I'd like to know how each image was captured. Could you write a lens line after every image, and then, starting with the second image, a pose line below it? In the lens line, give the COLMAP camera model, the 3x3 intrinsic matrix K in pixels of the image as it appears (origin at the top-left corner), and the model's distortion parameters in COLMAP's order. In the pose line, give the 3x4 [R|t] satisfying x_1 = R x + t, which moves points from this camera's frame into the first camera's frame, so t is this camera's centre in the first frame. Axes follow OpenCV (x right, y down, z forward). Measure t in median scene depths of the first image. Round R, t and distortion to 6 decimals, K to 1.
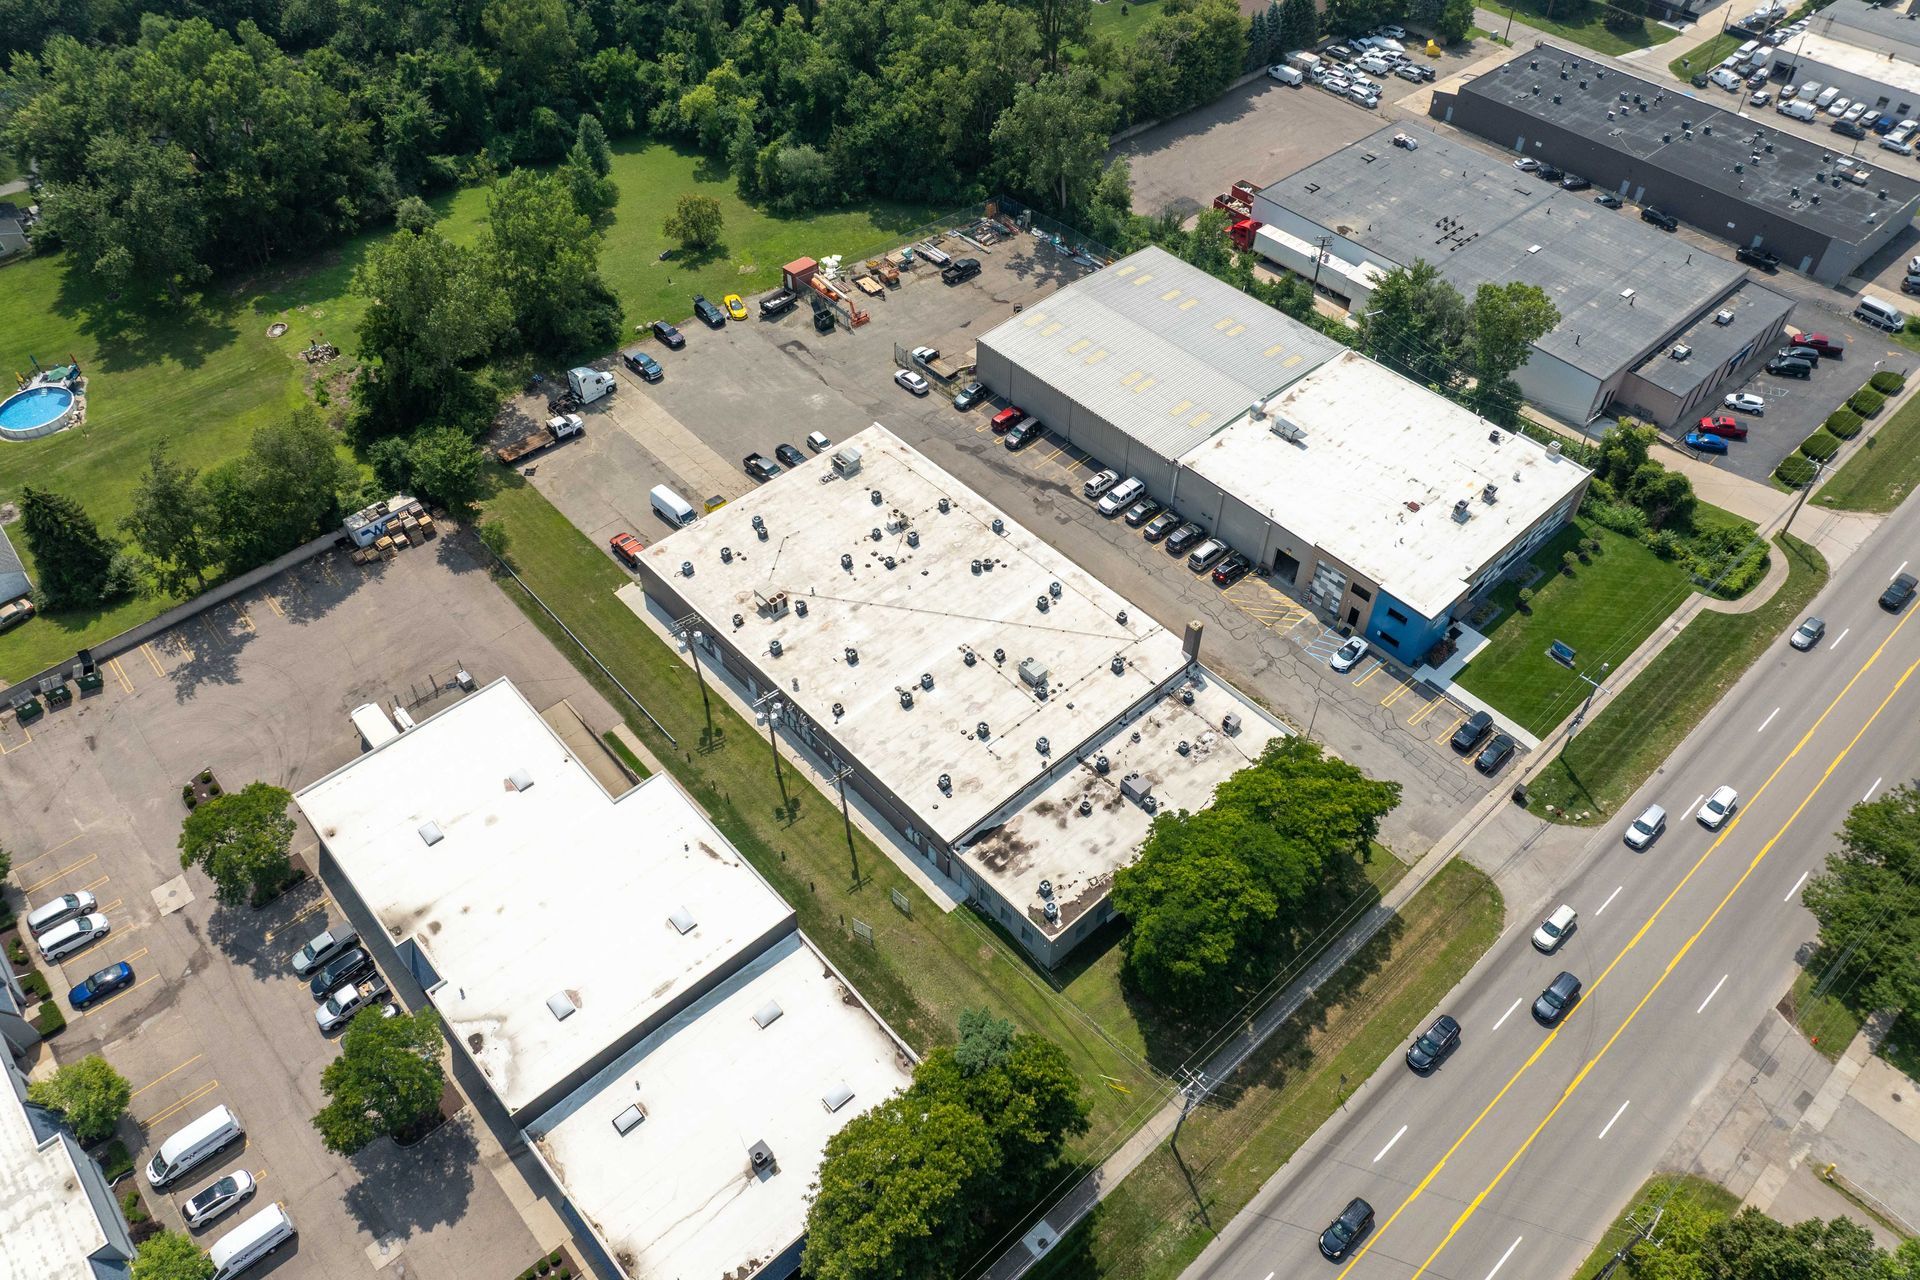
lens RADIAL K [[1352.2, 0, 957.6], [0, 1352.2, 636.5], [0, 0, 1]] dist [-0.057067, 0.024791]
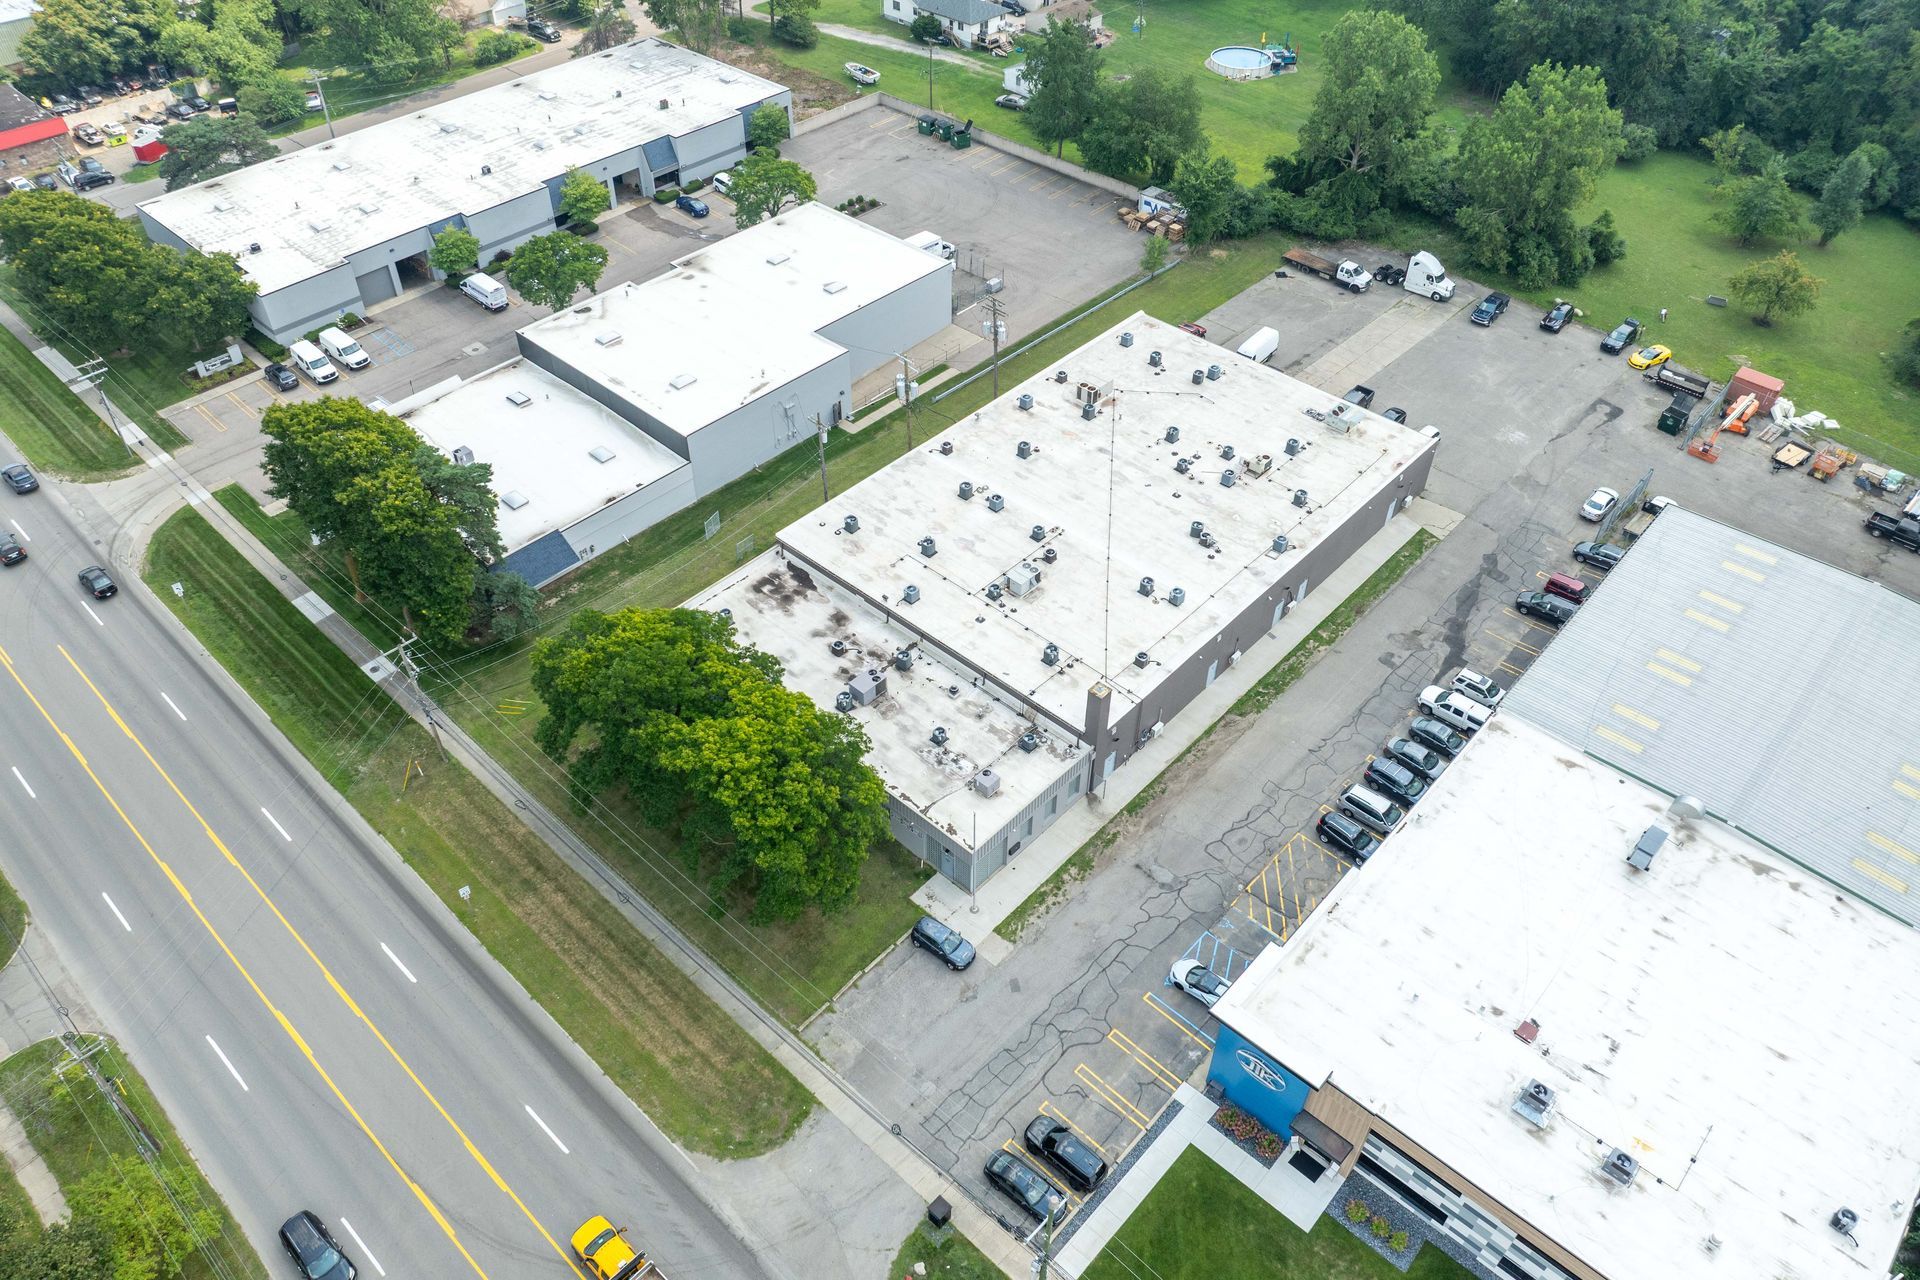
lens RADIAL K [[1352.2, 0, 960.5], [0, 1352.2, 628.0], [0, 0, 1]] dist [-0.057067, 0.024791]
pose [[0.090390, 0.674186, -0.733009, 0.635741], [-0.729218, 0.546089, 0.412343, -0.252271], [0.678285, 0.497252, 0.540990, 0.531750]]
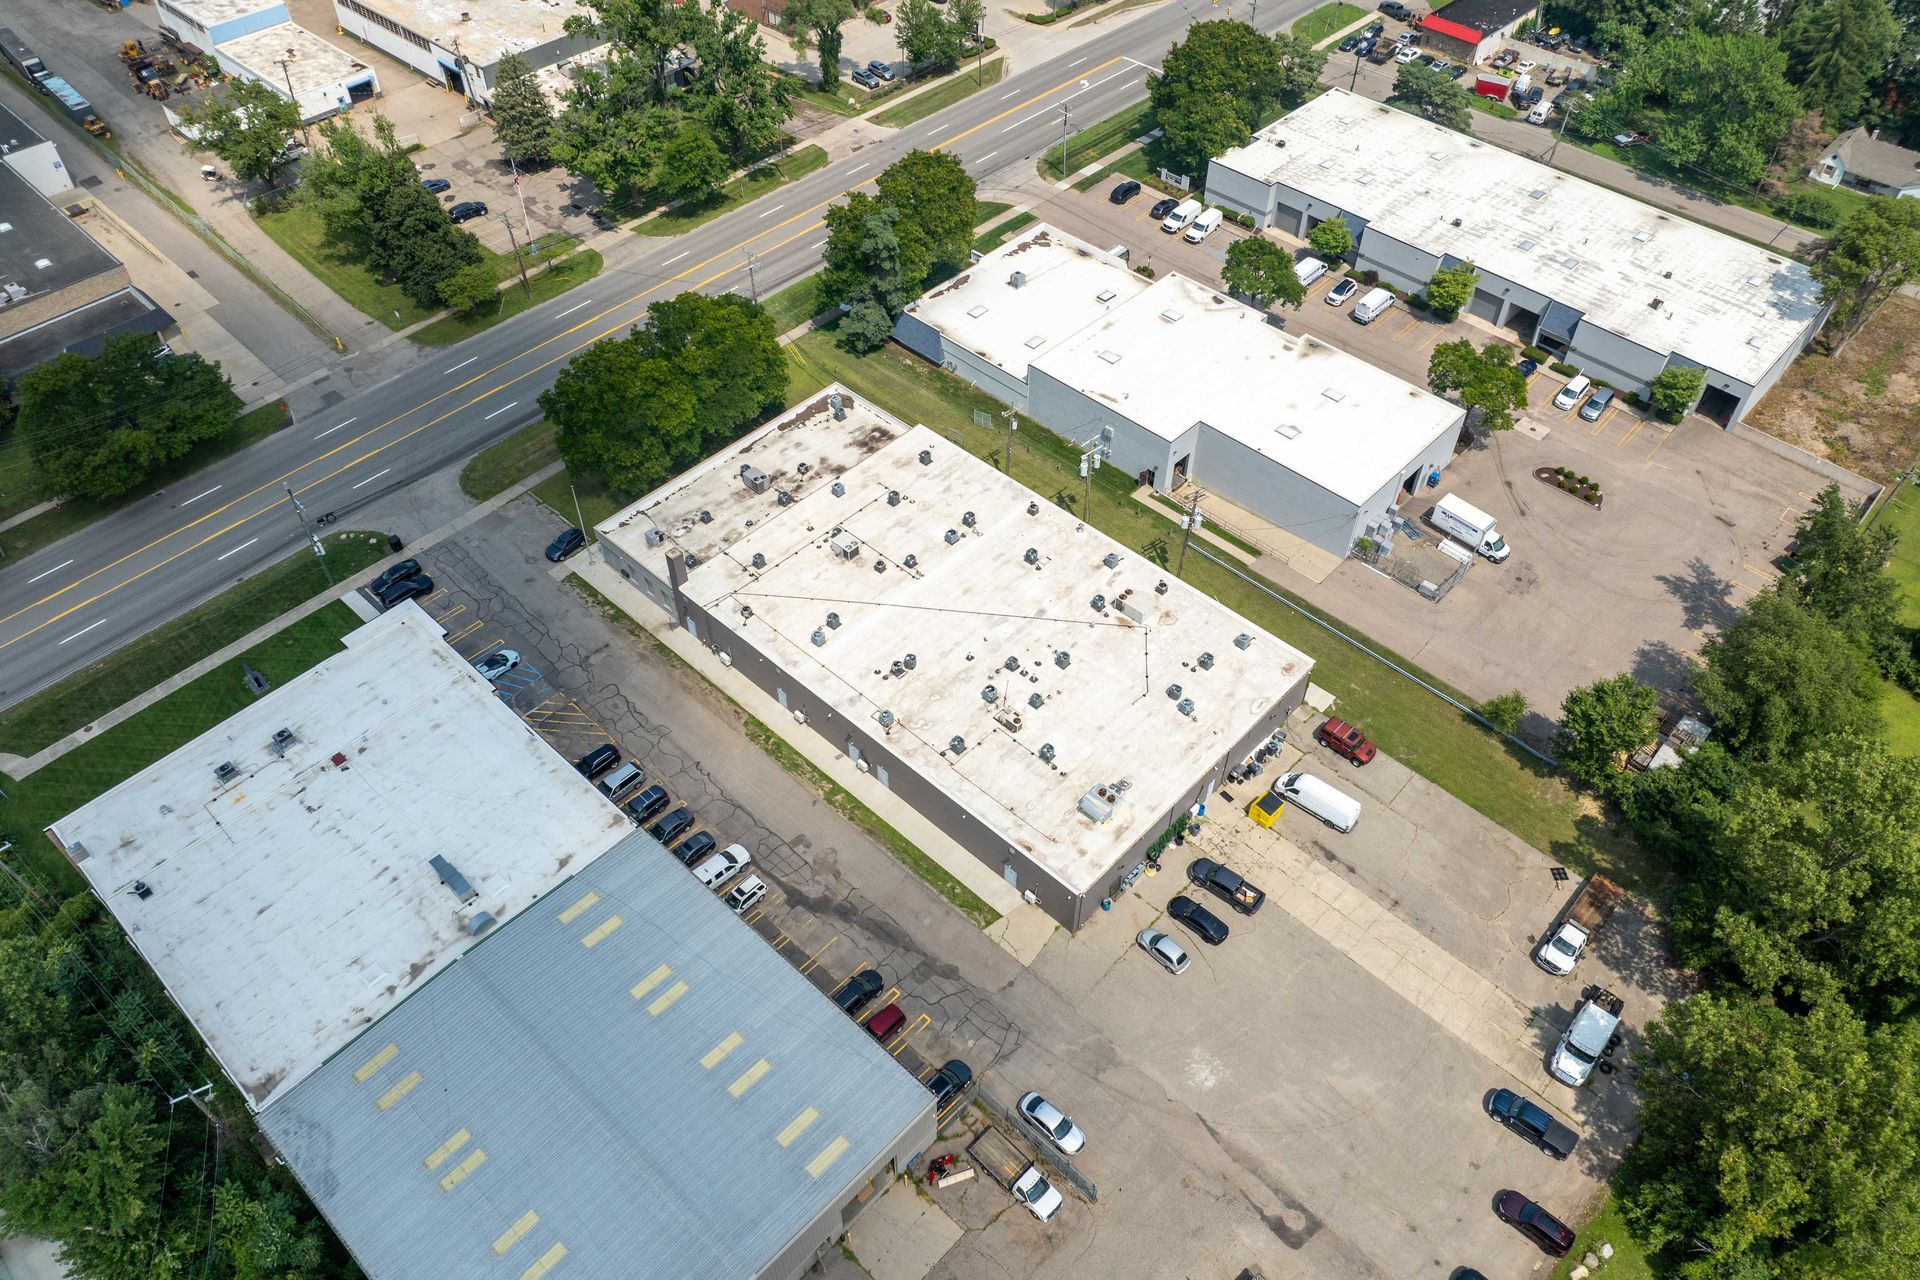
lens RADIAL K [[1352.2, 0, 968.8], [0, 1352.2, 629.0], [0, 0, 1]] dist [-0.057067, 0.024791]
pose [[-0.996369, 0.053687, -0.066076, 0.033323], [-0.069263, -0.059846, 0.995802, -0.932263], [0.049507, 0.996763, 0.063347, 0.962400]]
